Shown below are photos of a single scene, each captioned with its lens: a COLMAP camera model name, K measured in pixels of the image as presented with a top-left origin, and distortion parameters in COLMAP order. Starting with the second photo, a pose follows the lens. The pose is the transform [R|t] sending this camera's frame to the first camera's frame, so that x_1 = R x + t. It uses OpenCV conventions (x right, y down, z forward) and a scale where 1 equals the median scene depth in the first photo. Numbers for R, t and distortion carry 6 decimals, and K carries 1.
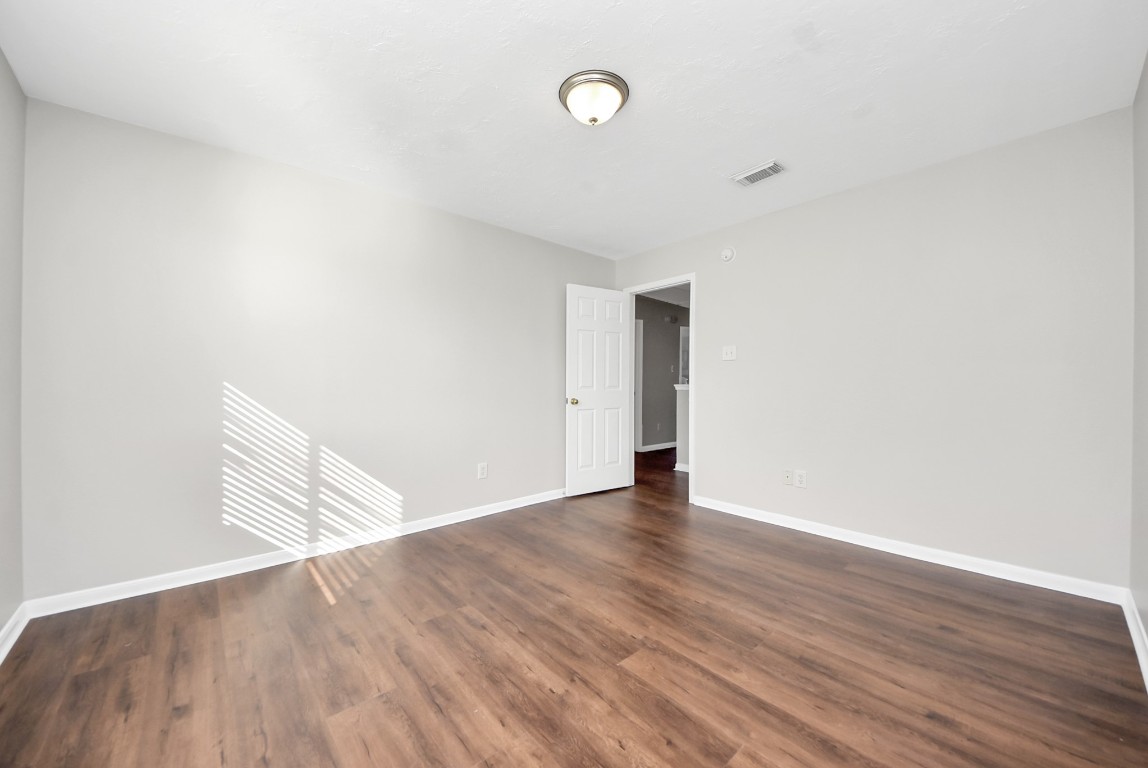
lens RADIAL K [[423.1, 0, 580.2], [0, 423.1, 379.0], [0, 0, 1]] dist [0.001331, -0.000712]
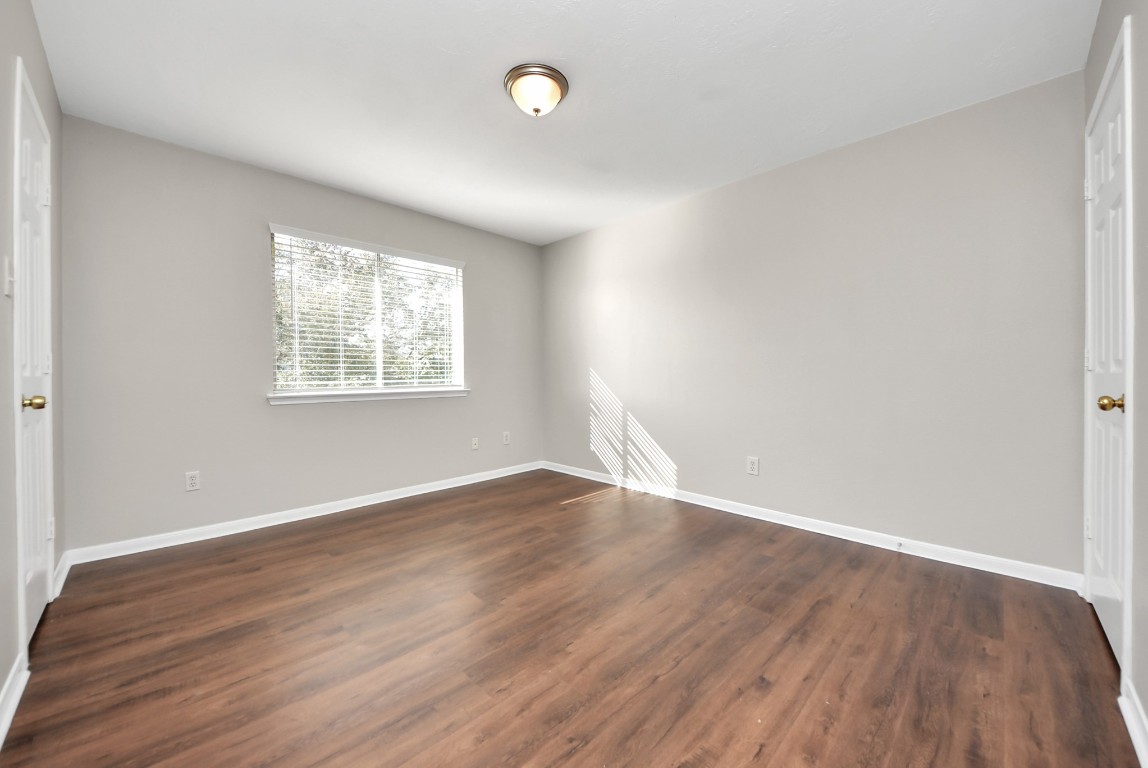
lens RADIAL K [[423.1, 0, 577.9], [0, 423.1, 382.8], [0, 0, 1]] dist [0.001331, -0.000712]
pose [[0.080900, 0.023291, -0.996450, 0.789369], [0.008052, 0.999679, 0.024020, 0.026310], [0.996690, -0.009966, 0.080686, 0.732391]]
